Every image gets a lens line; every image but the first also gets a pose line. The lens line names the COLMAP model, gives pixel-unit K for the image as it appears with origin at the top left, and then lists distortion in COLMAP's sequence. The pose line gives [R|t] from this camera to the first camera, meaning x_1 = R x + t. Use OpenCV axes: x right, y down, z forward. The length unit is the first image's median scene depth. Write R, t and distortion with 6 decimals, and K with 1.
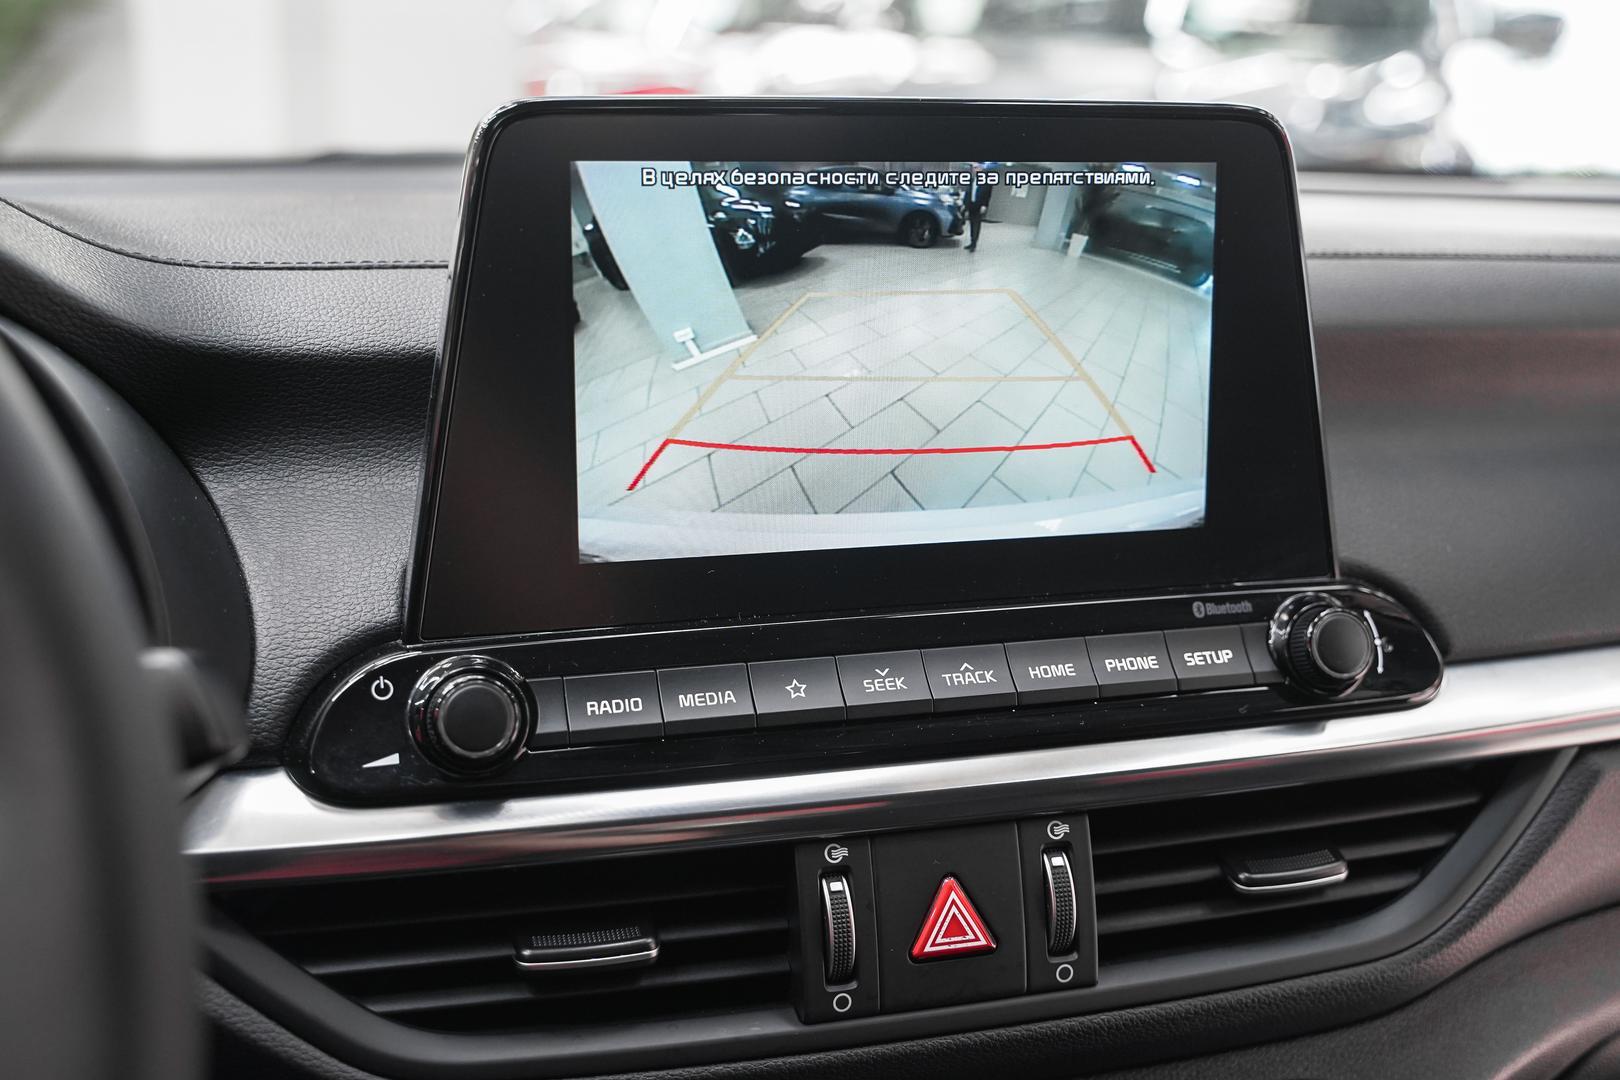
lens RADIAL K [[1788.2, 0, 820.5], [0, 1788.2, 545.2], [0, 0, 1]] dist [-0.029474, 0.000000]
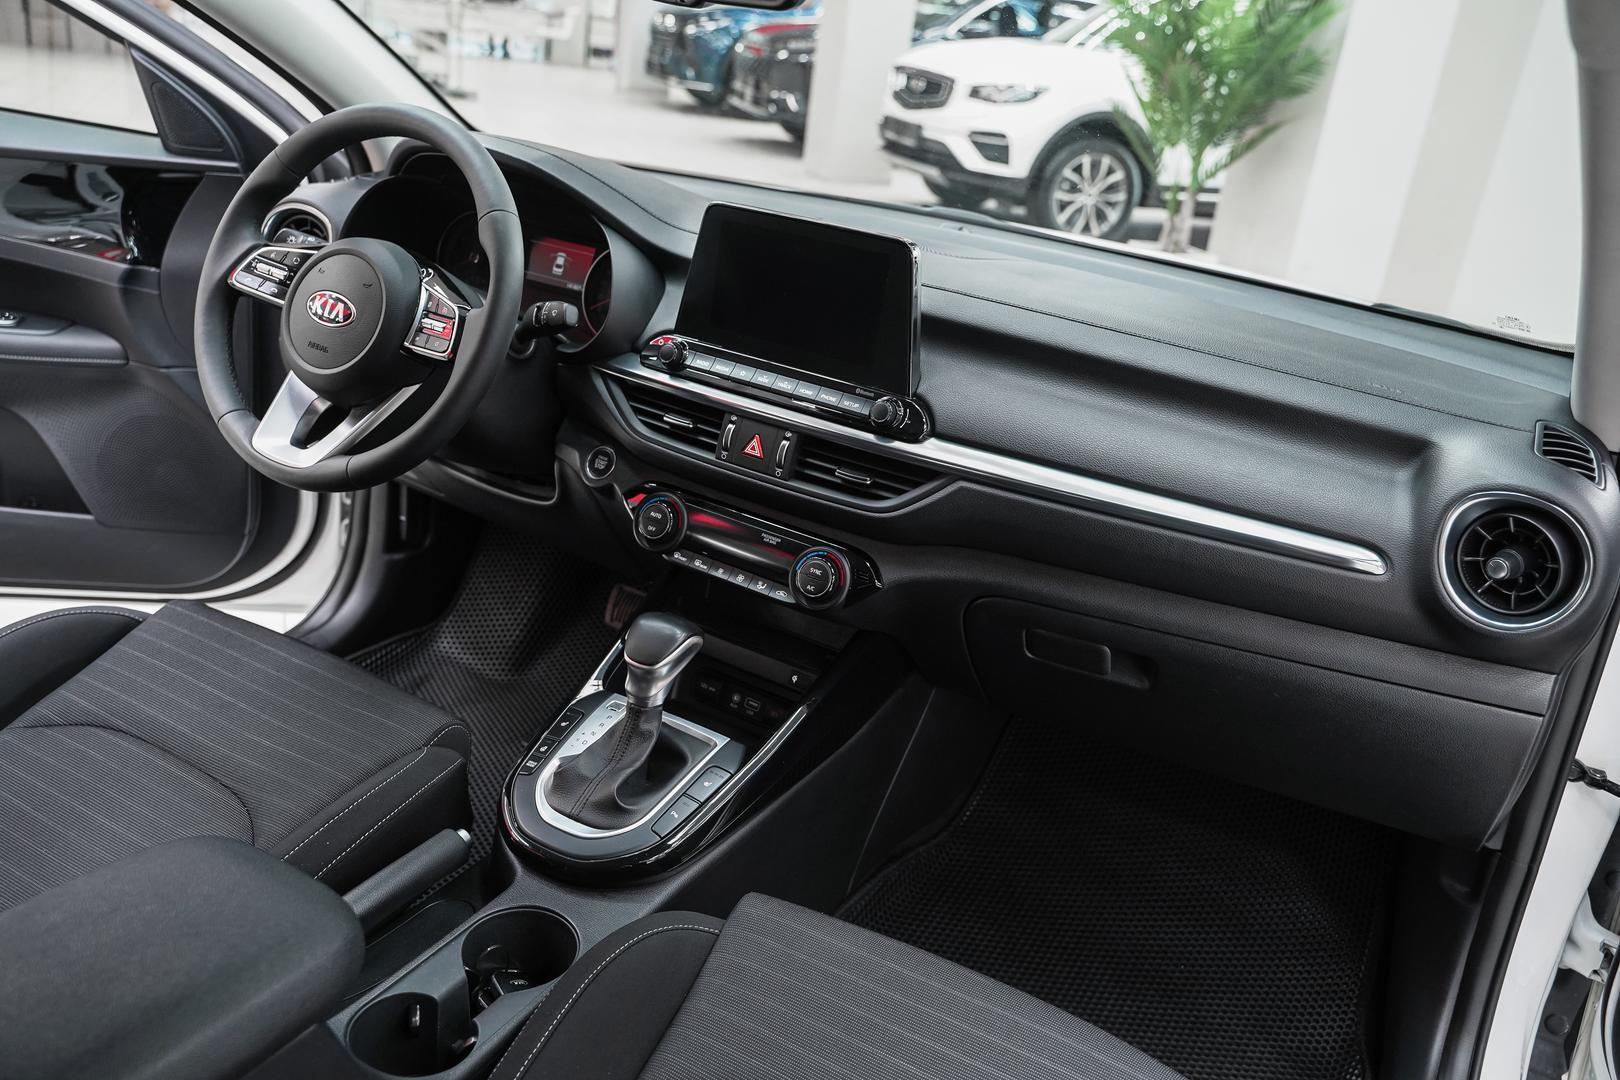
lens RADIAL K [[1292.5, 0, 811.3], [0, 1292.5, 537.9], [0, 0, 1]] dist [-0.011050, 0.010306]
pose [[0.667239, 0.339261, -0.663094, 1.973036], [-0.271643, 0.939768, 0.207476, -0.193499], [0.693543, 0.041689, 0.719208, -0.807943]]
